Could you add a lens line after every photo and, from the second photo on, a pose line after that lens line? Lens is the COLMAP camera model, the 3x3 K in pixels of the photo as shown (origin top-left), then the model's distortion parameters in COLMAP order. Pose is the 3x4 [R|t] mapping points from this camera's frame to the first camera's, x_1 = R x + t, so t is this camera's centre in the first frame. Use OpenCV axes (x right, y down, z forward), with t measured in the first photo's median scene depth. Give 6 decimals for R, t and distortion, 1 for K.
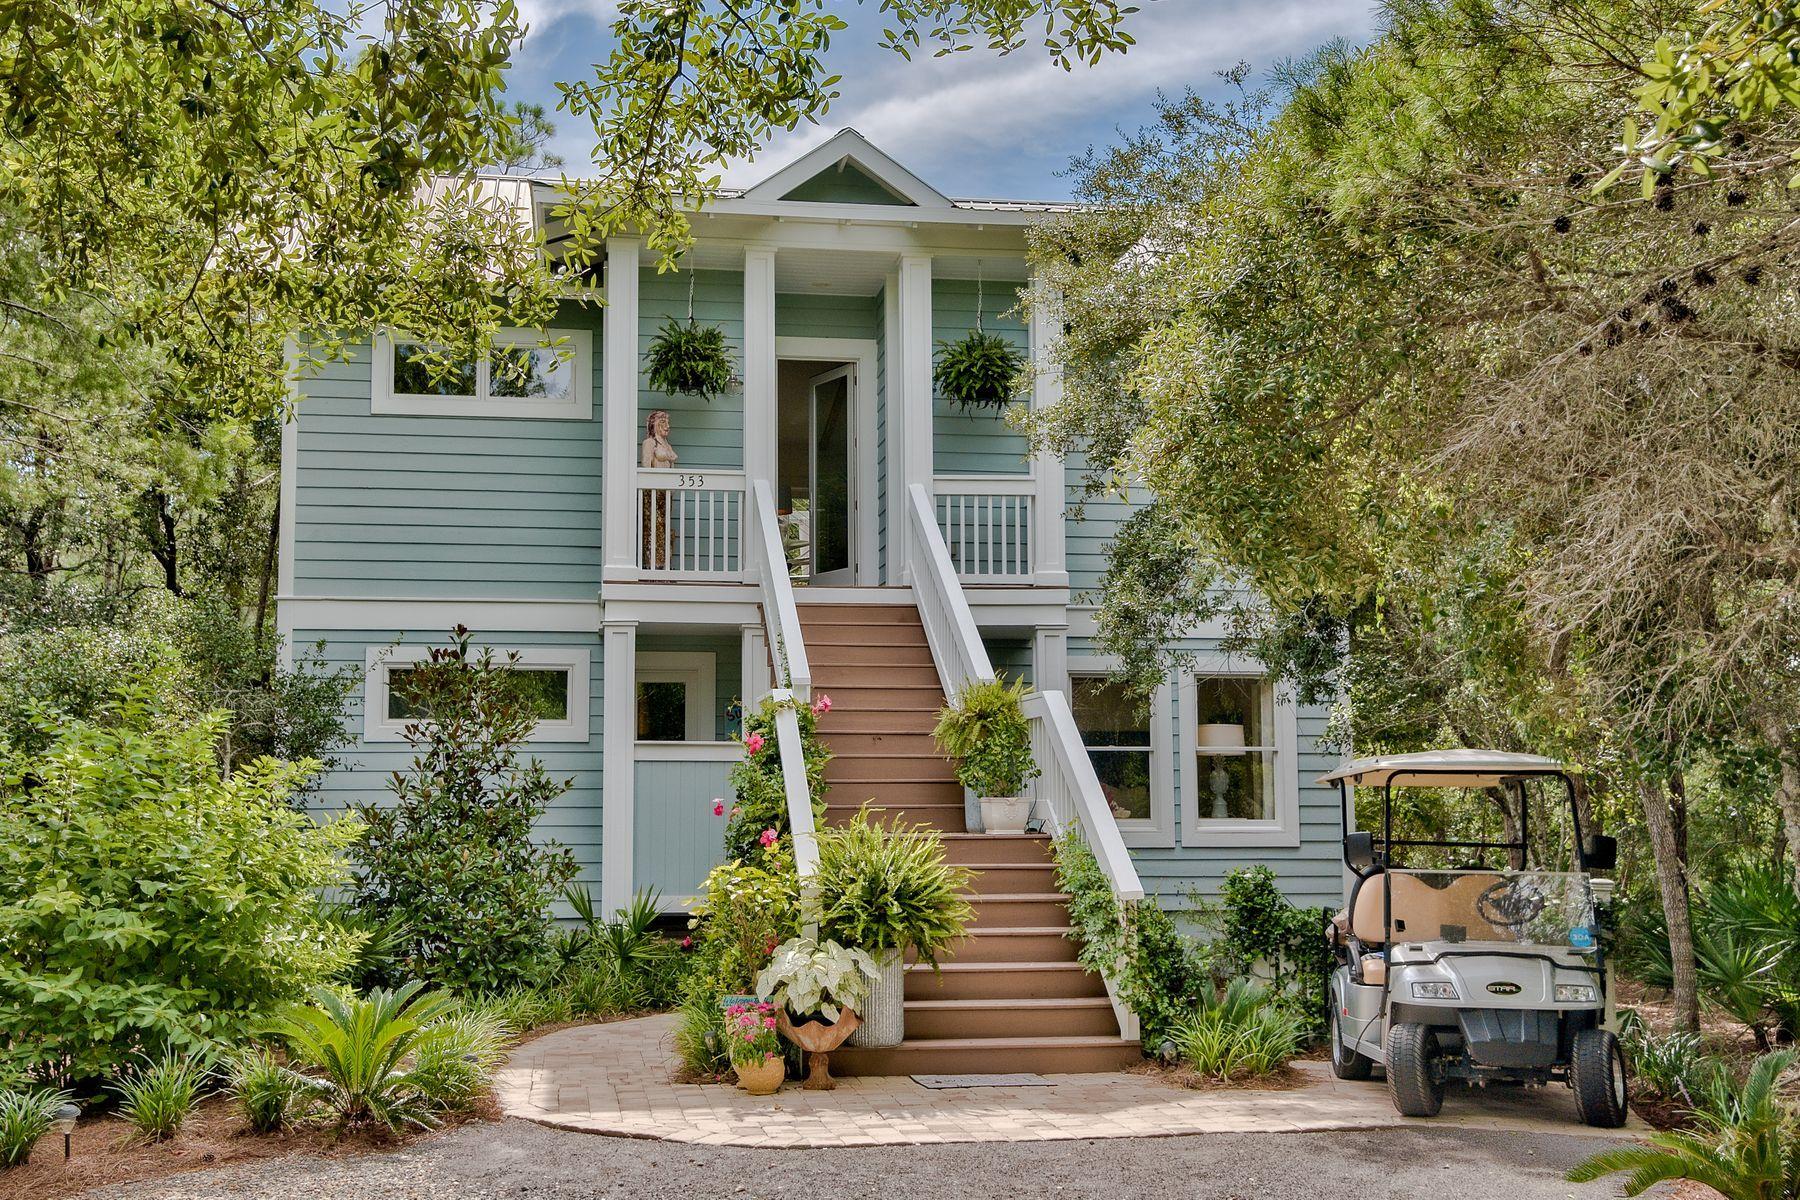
lens RADIAL K [[1883.7, 0, 900.7], [0, 1883.7, 600.3], [0, 0, 1]] dist [0.022213, 0.000000]
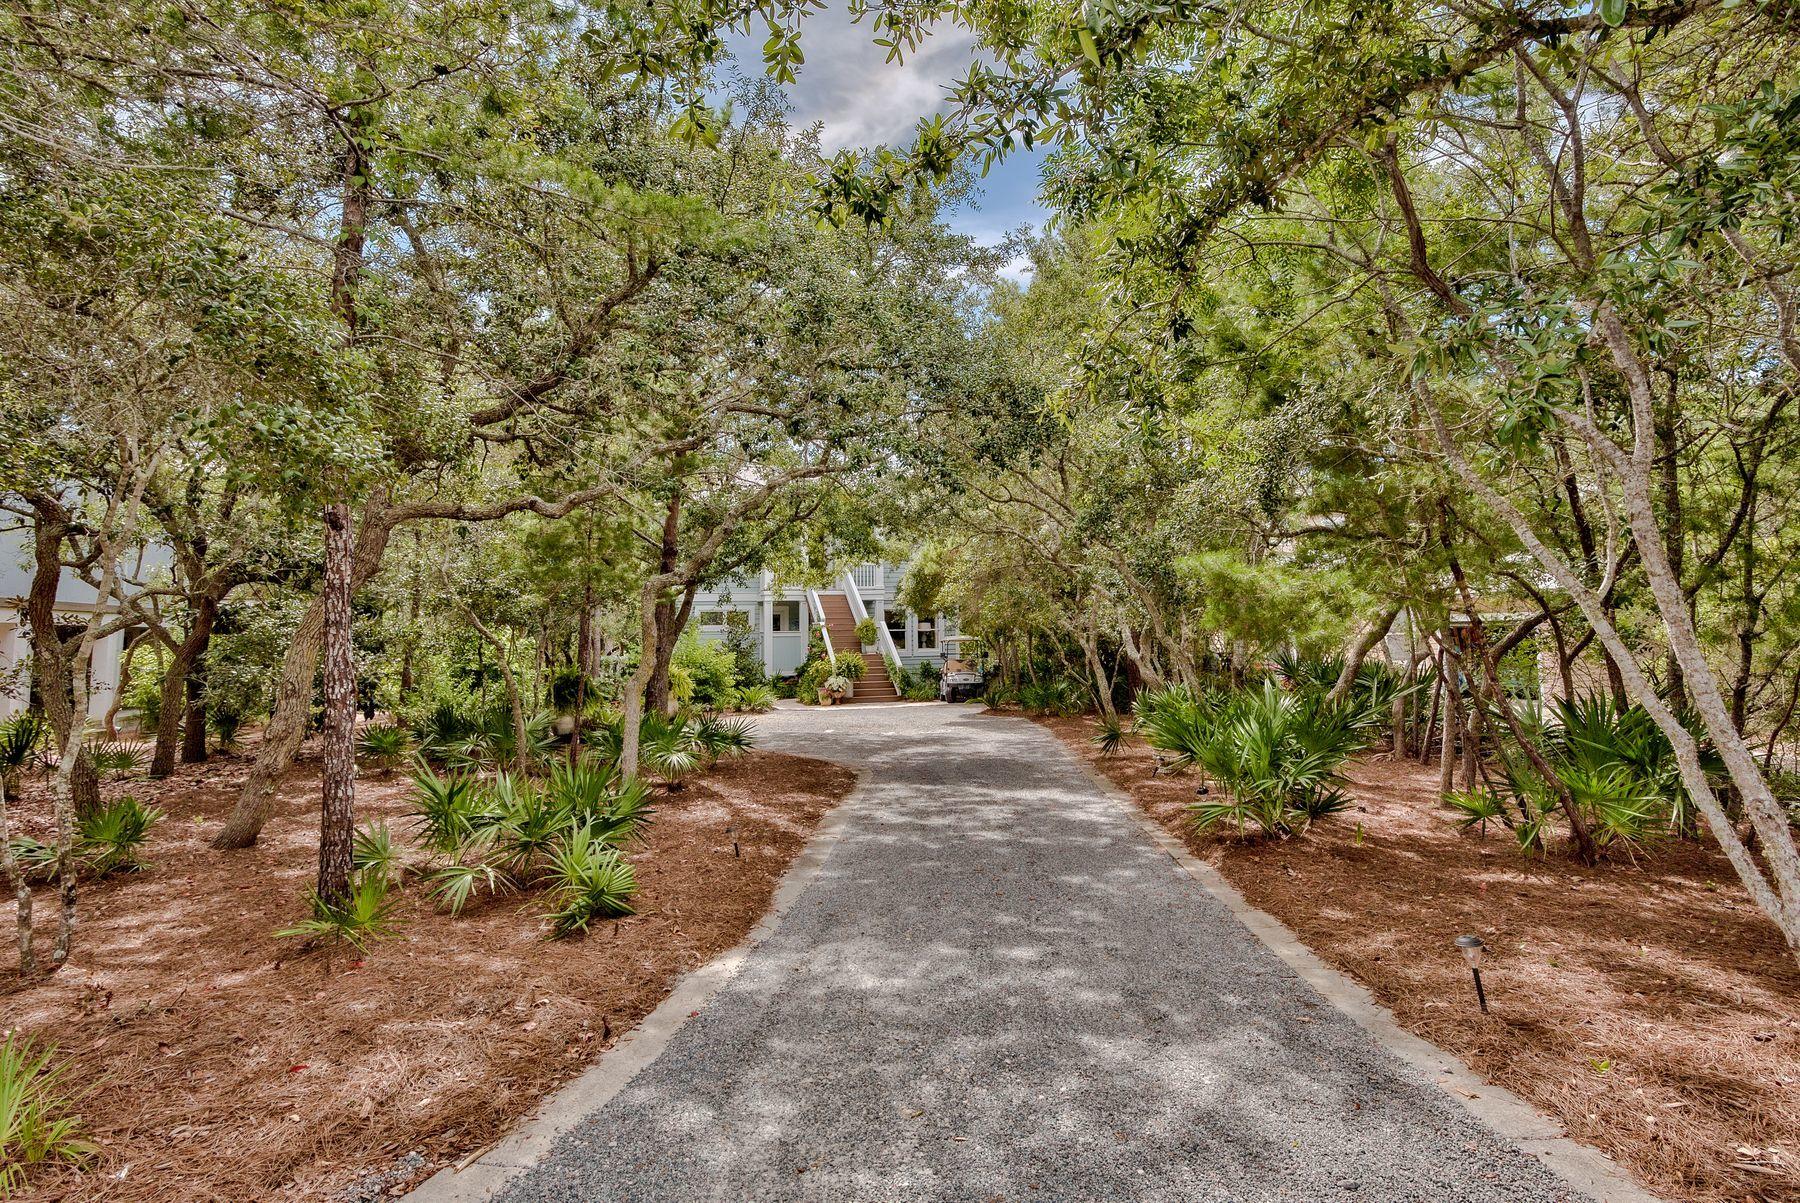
lens RADIAL K [[964.9, 0, 899.6], [0, 964.9, 606.6], [0, 0, 1]] dist [-0.006401, 0.000186]
pose [[0.993165, -0.006838, 0.116515, -0.125395], [-0.002615, 0.996728, 0.080787, -0.148838], [-0.116687, -0.080540, 0.989898, -1.088895]]
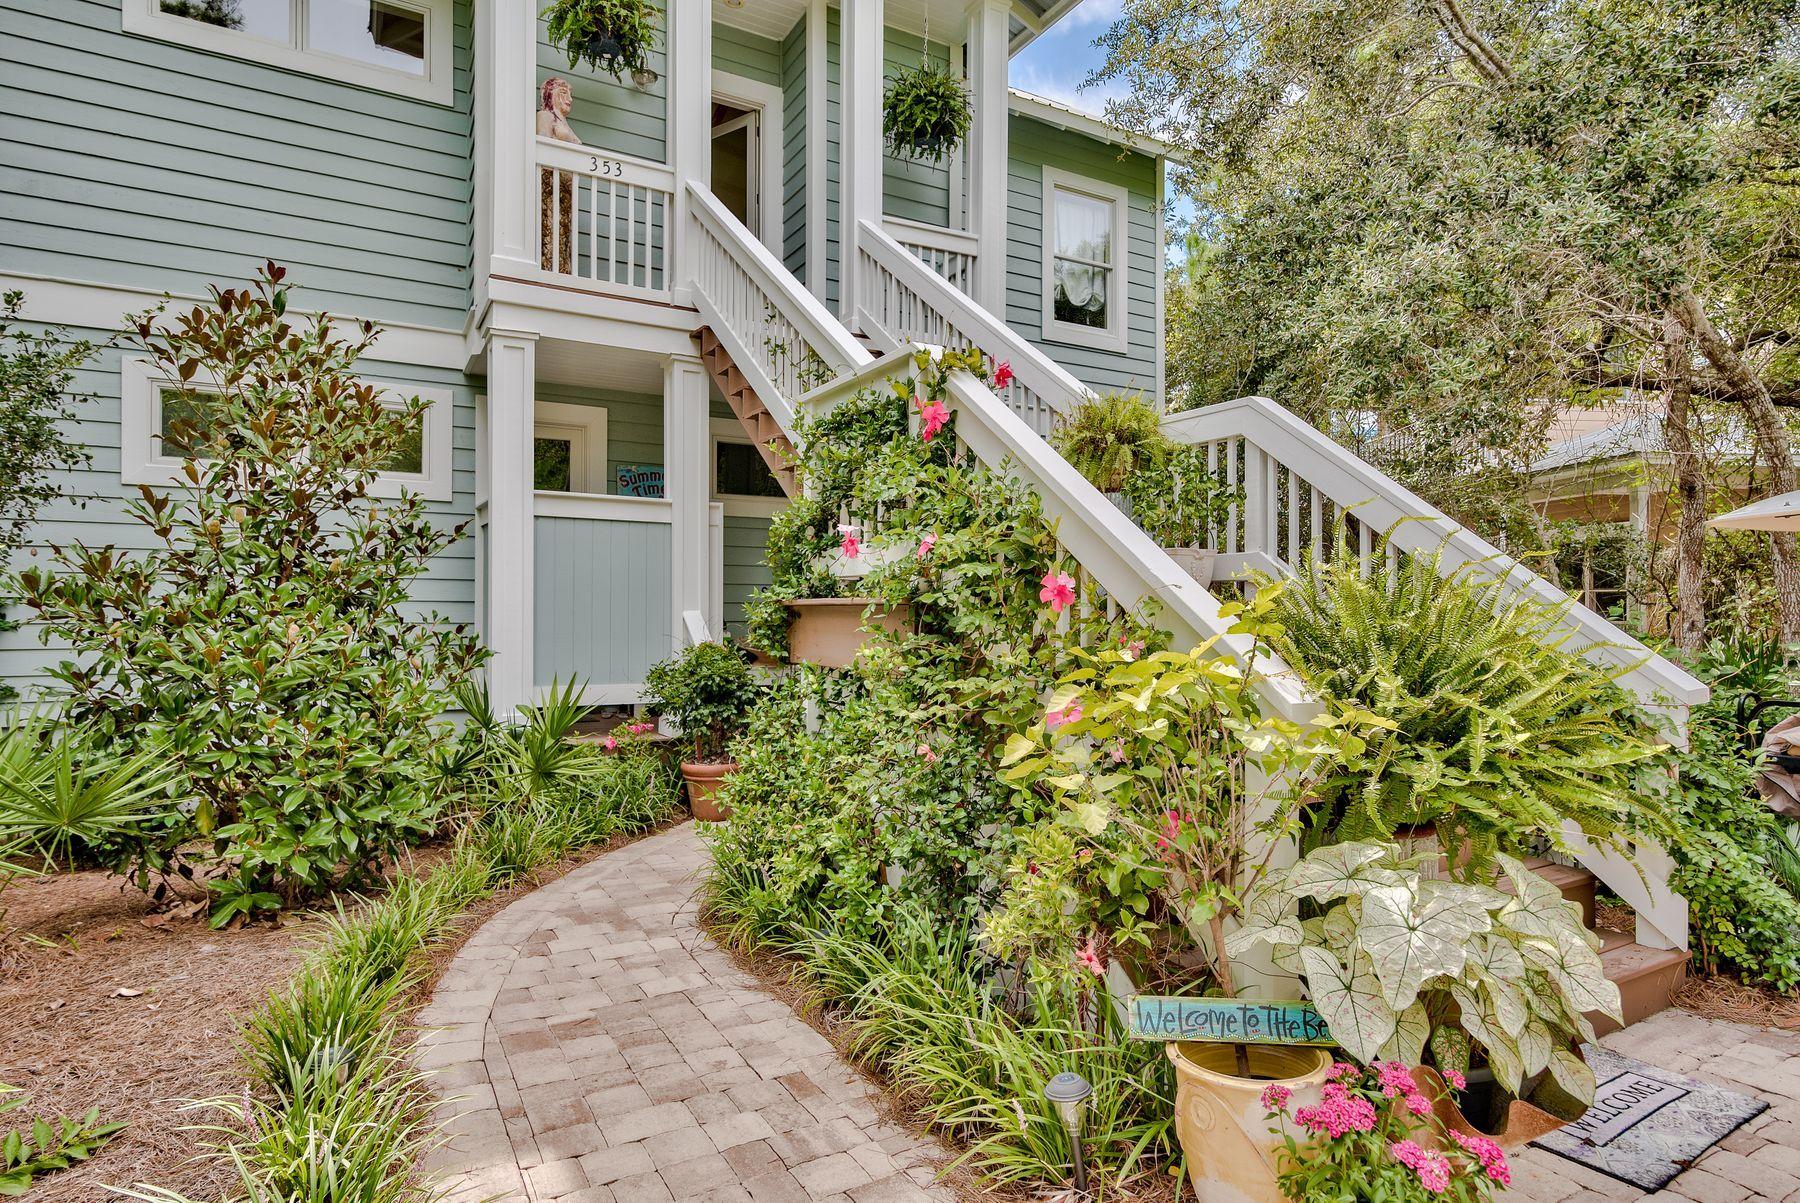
lens RADIAL K [[964.9, 0, 900.0], [0, 964.9, 607.1], [0, 0, 1]] dist [-0.006401, 0.000186]
pose [[0.937841, 0.007503, 0.346985, -0.152275], [-0.042270, 0.994793, 0.092740, 0.088463], [-0.344482, -0.101642, 0.933274, 0.635888]]
